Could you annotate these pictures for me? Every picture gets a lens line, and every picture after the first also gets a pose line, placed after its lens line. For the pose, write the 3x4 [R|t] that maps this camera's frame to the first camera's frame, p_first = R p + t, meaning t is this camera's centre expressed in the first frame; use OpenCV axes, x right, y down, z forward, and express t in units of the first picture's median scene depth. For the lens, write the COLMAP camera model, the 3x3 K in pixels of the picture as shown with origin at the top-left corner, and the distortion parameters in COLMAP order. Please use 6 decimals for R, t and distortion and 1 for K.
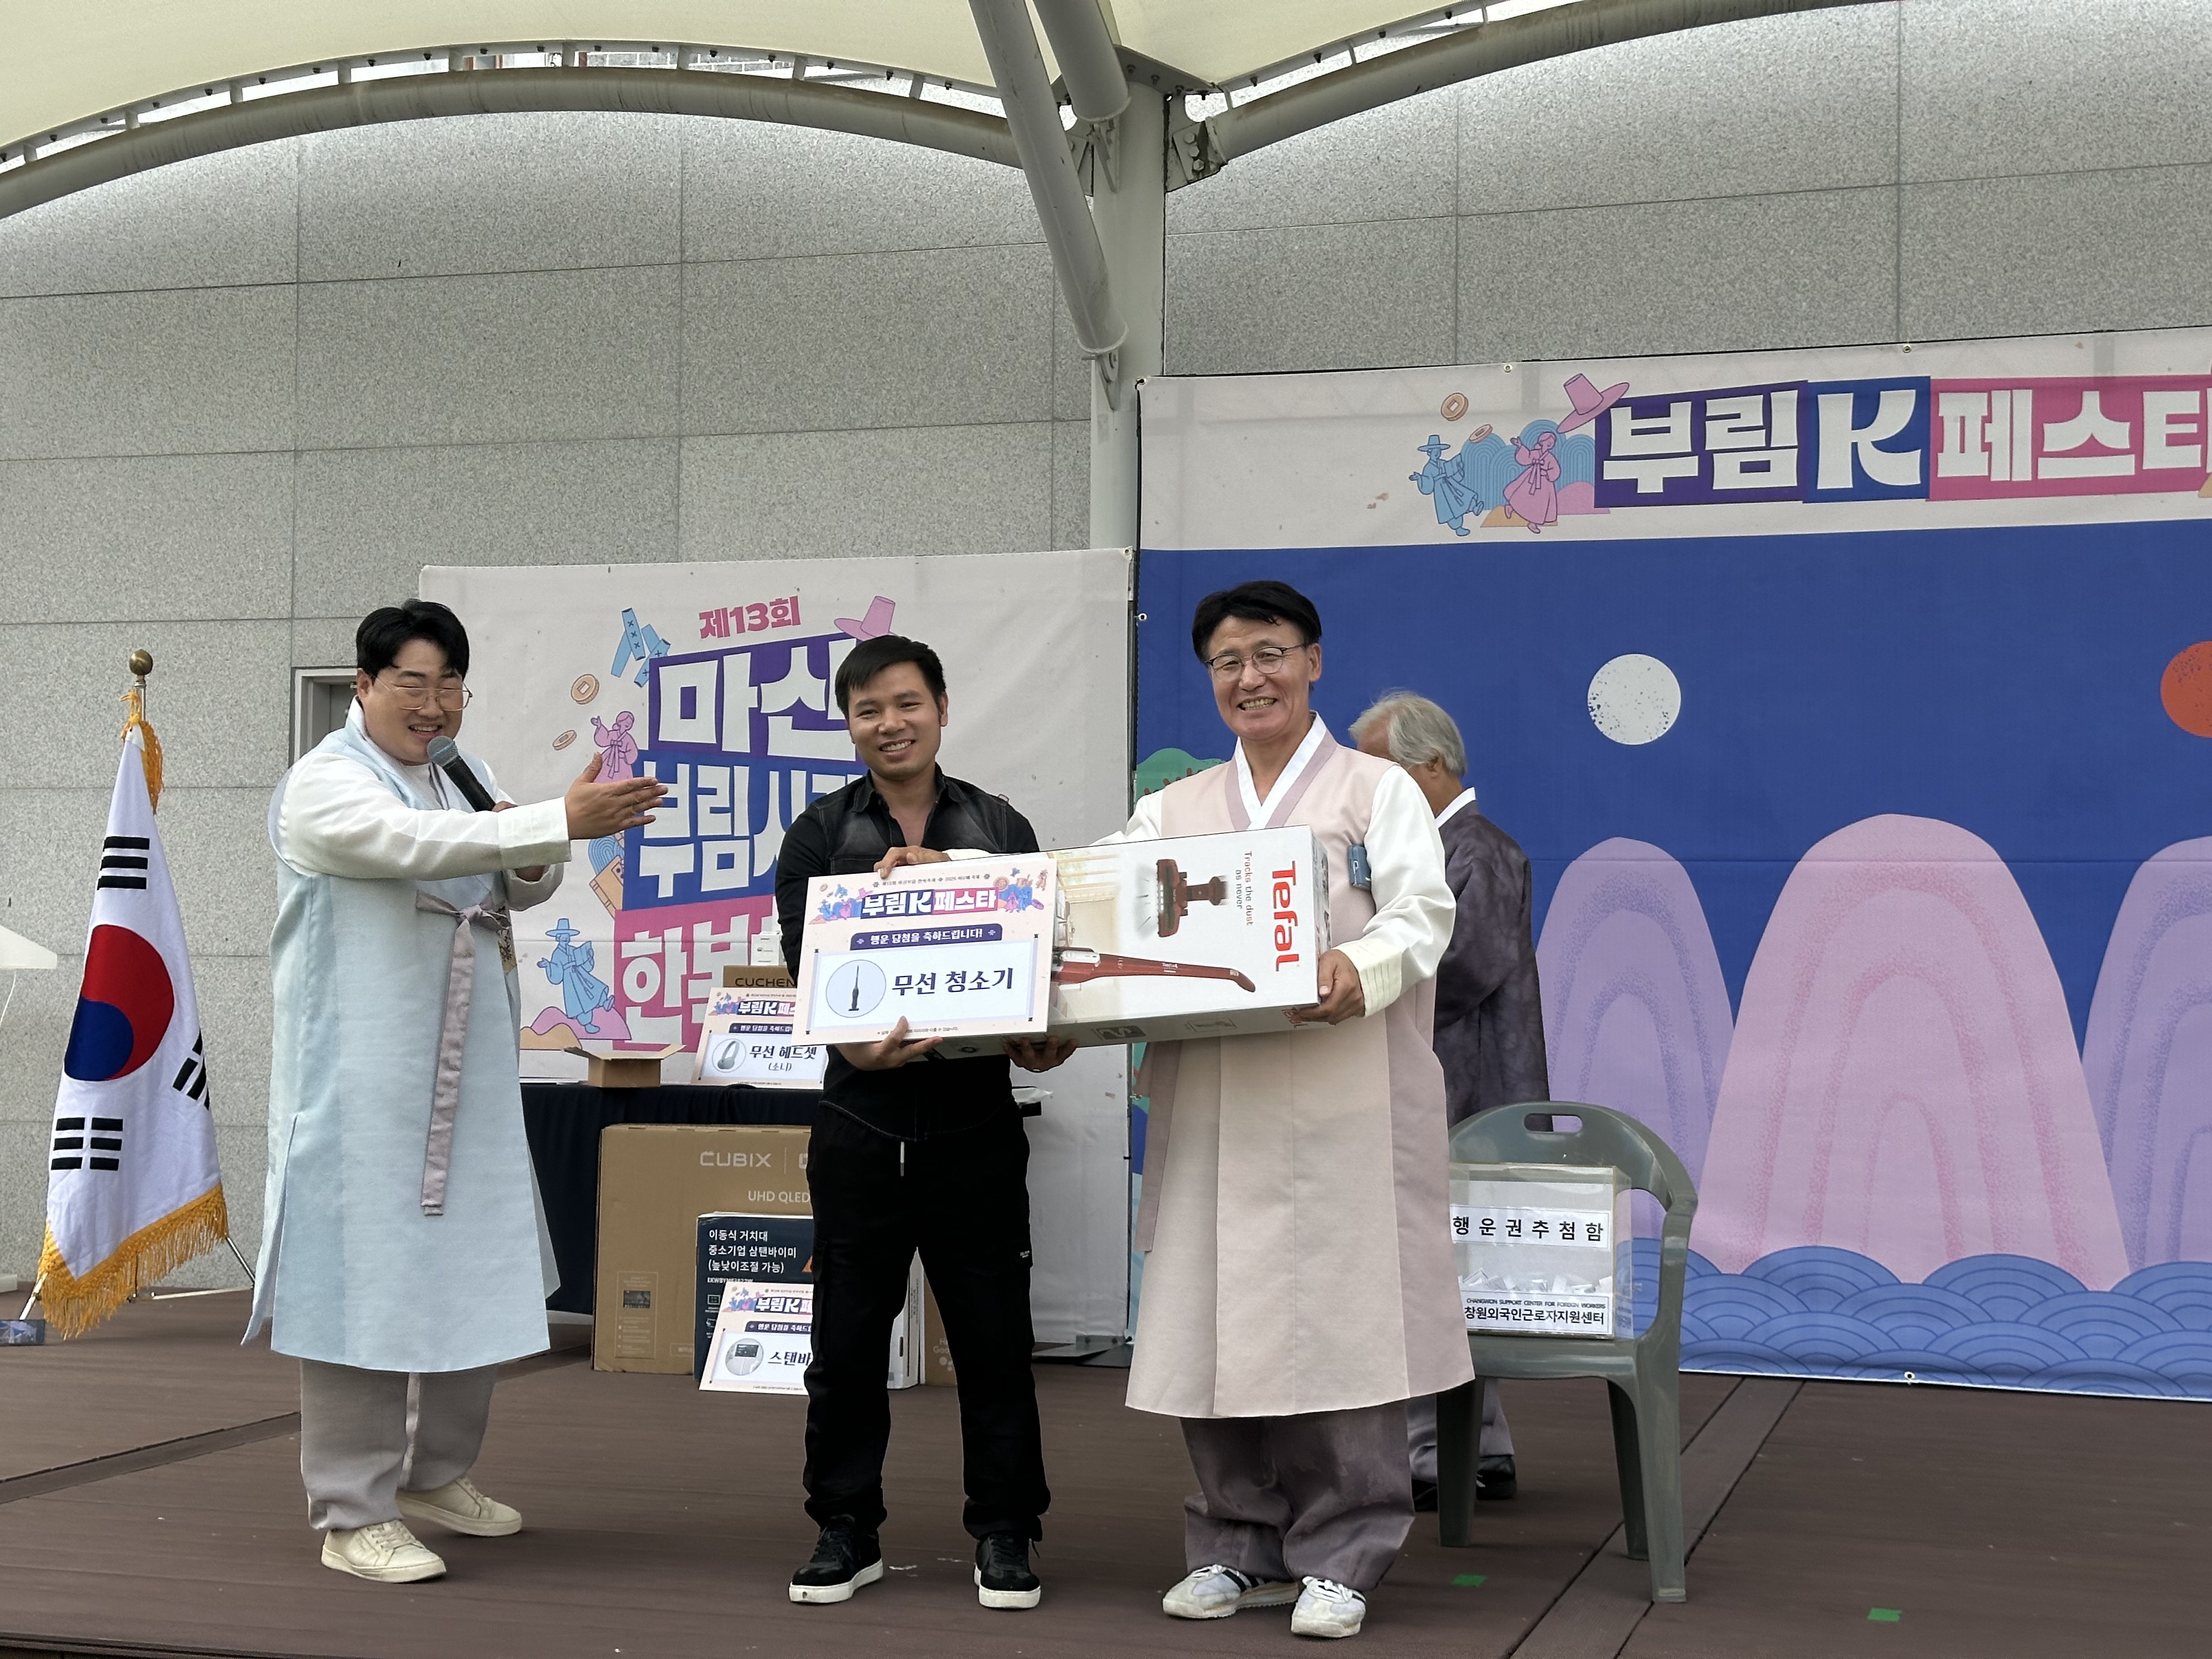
lens RADIAL K [[3065.8, 0, 1106.6], [0, 3065.8, 818.0], [0, 0, 1]] dist [0.148425, -0.145646]
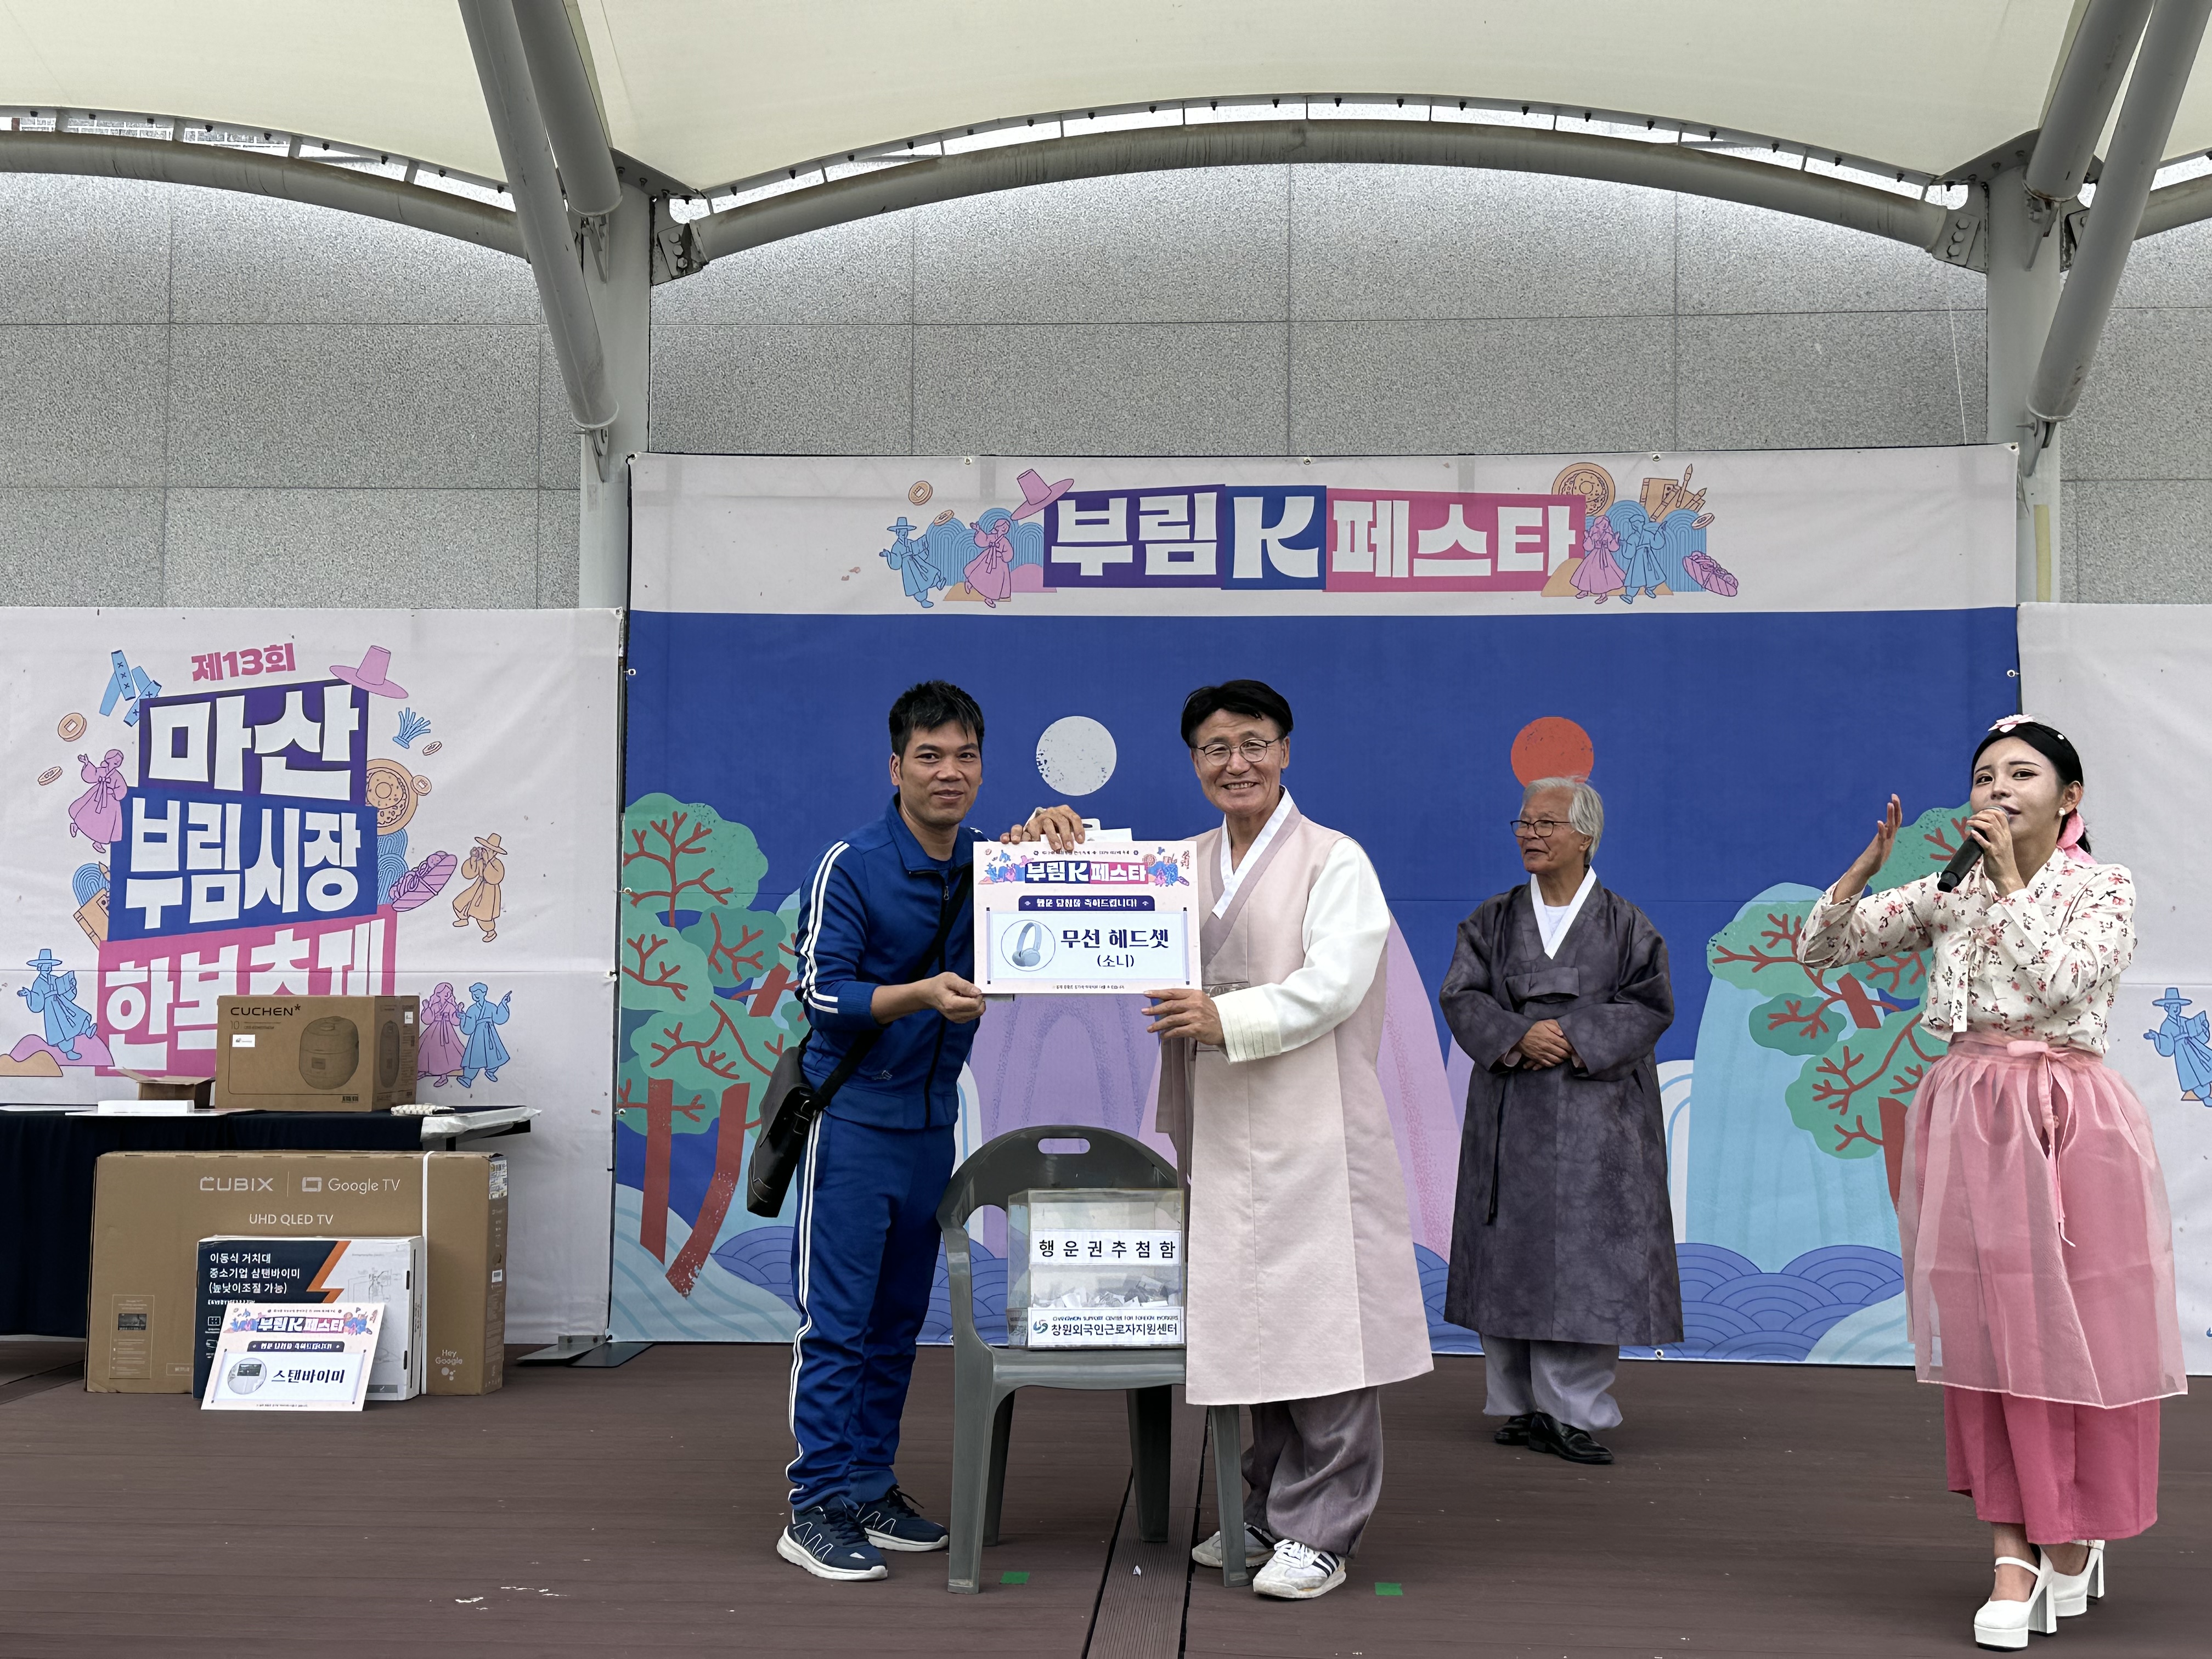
lens RADIAL K [[2588.8, 0, 1098.1], [0, 2588.8, 815.1], [0, 0, 1]] dist [0.191345, -0.439594]
pose [[0.972847, 0.011786, 0.231149, -0.040539], [-0.009055, 0.999876, -0.012871, -0.004219], [-0.231272, 0.010429, 0.972833, 0.061877]]
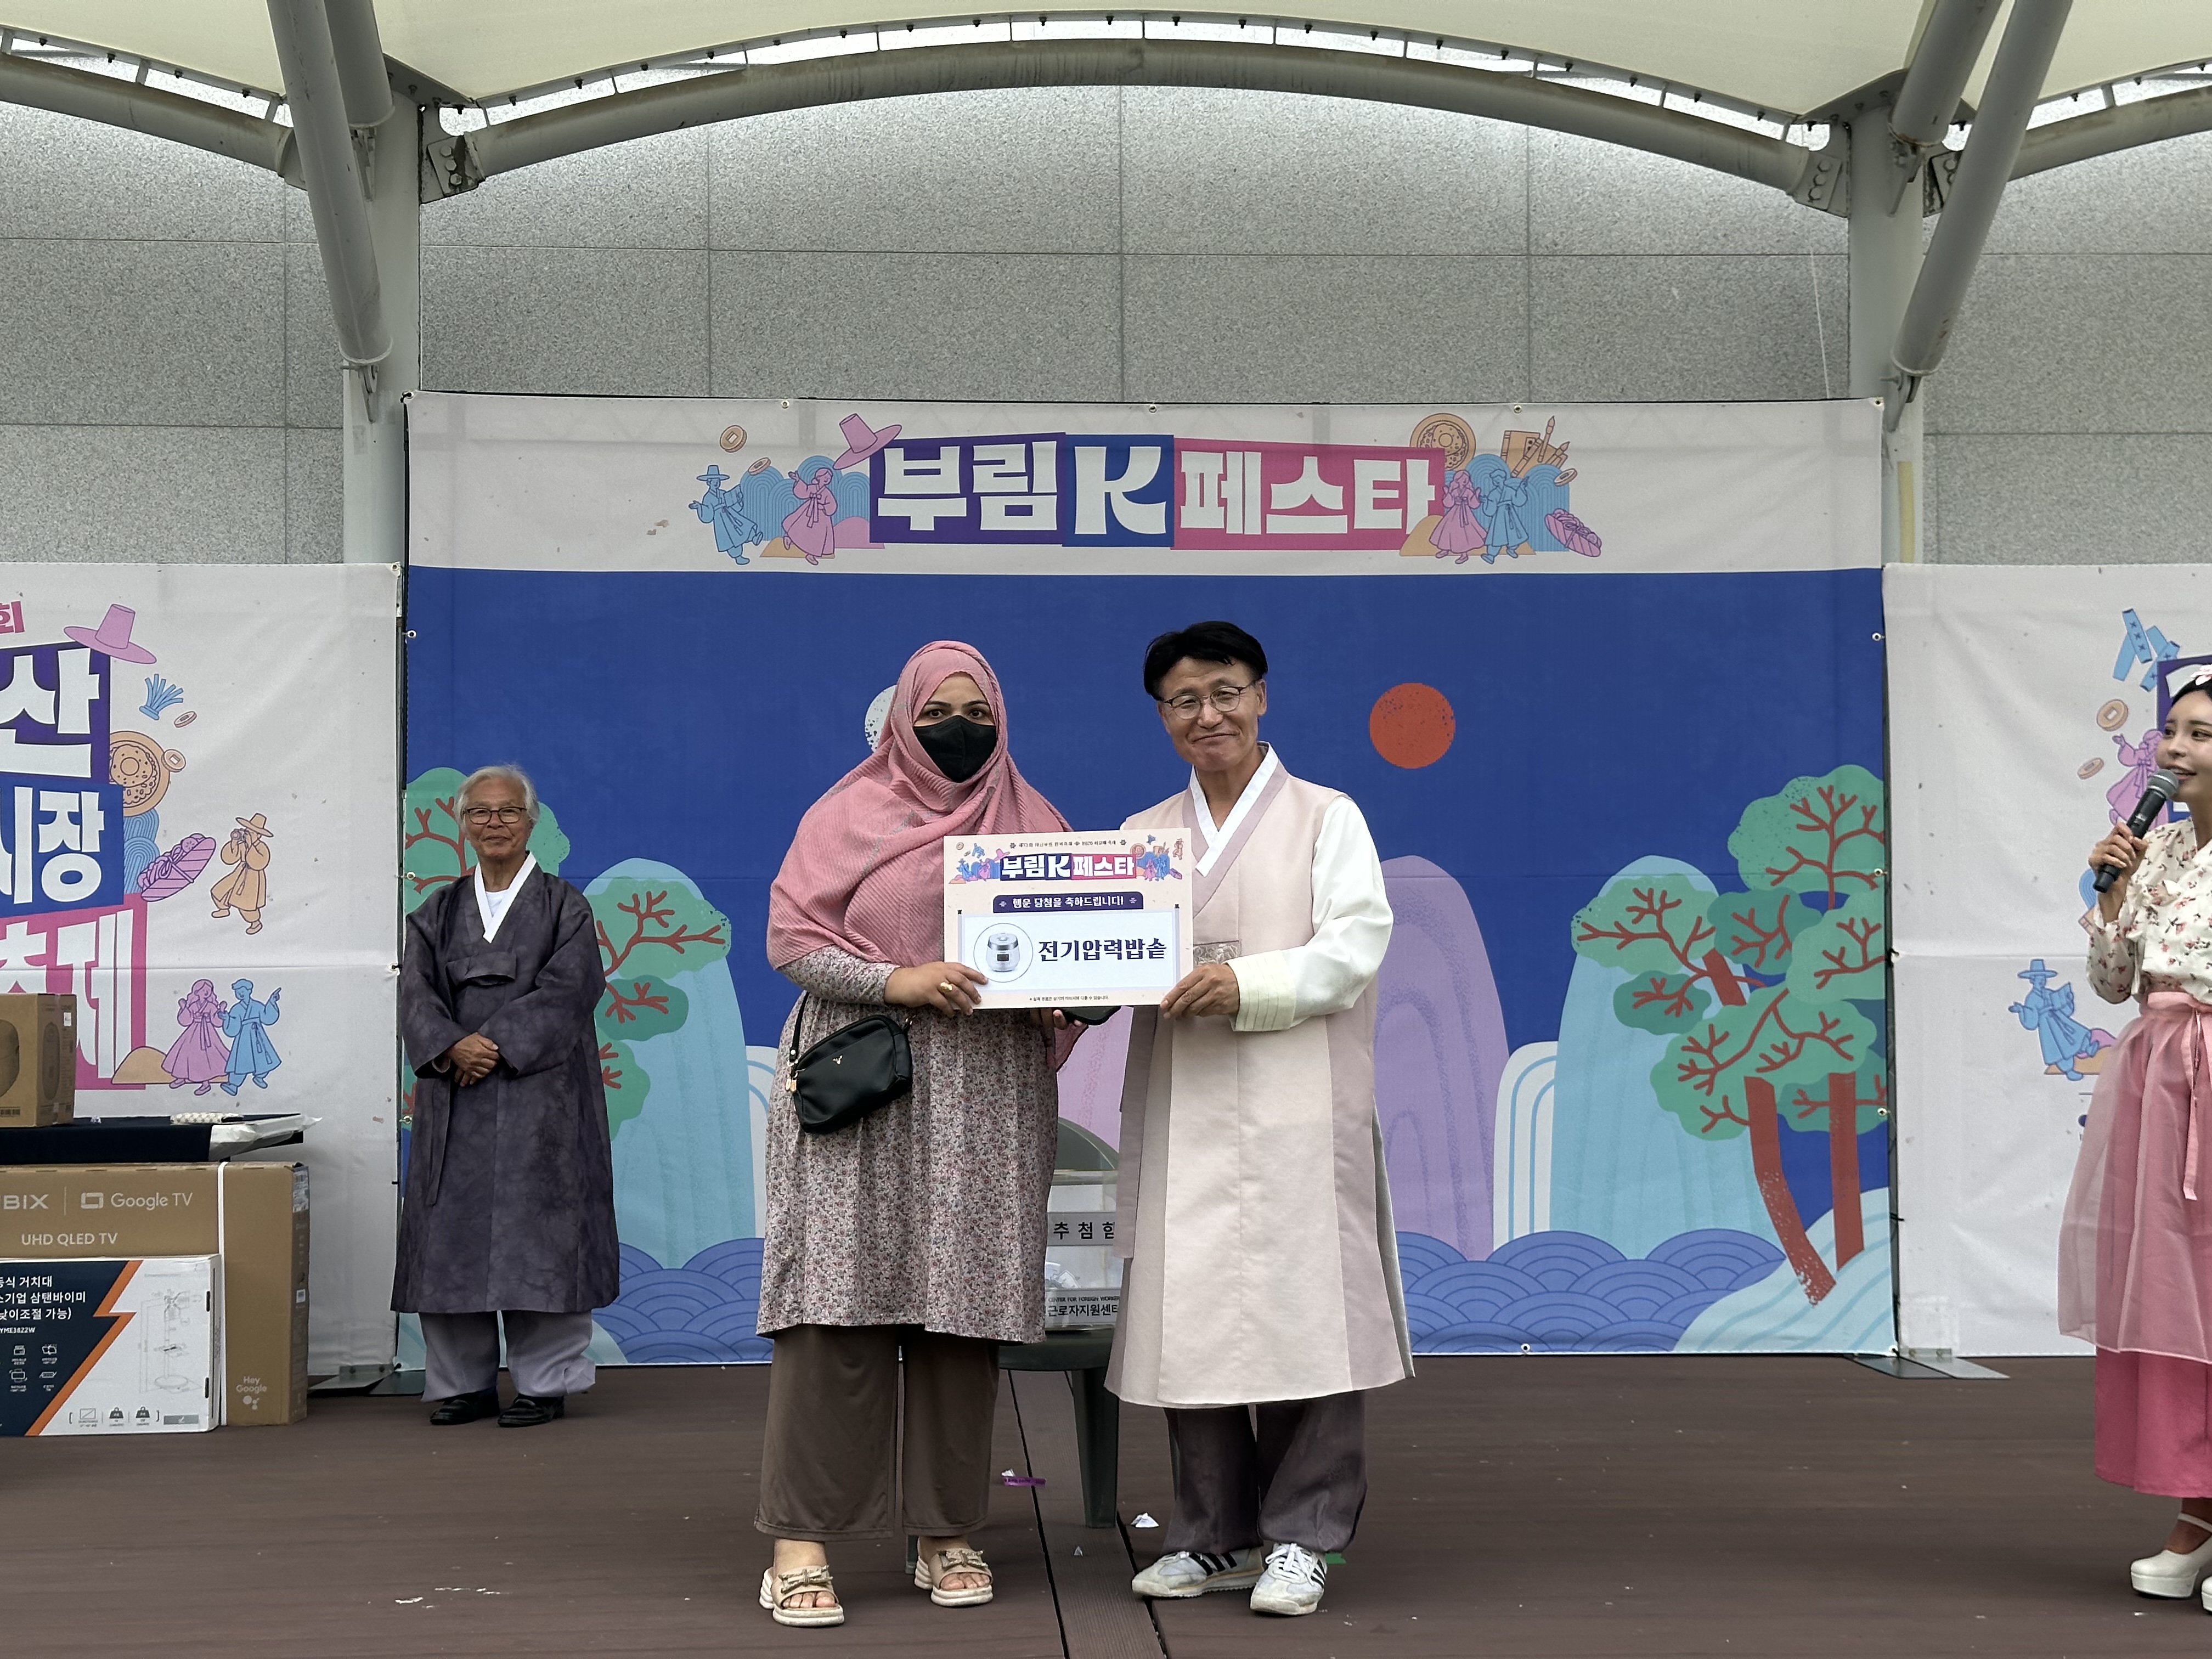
lens RADIAL K [[3073.8, 0, 1104.6], [0, 3073.8, 833.1], [0, 0, 1]] dist [0.168946, -0.326437]
pose [[0.940085, 0.000434, 0.340941, -0.118510], [-0.001605, 0.999994, 0.003151, -0.005025], [-0.340937, -0.003509, 0.940080, -0.012648]]
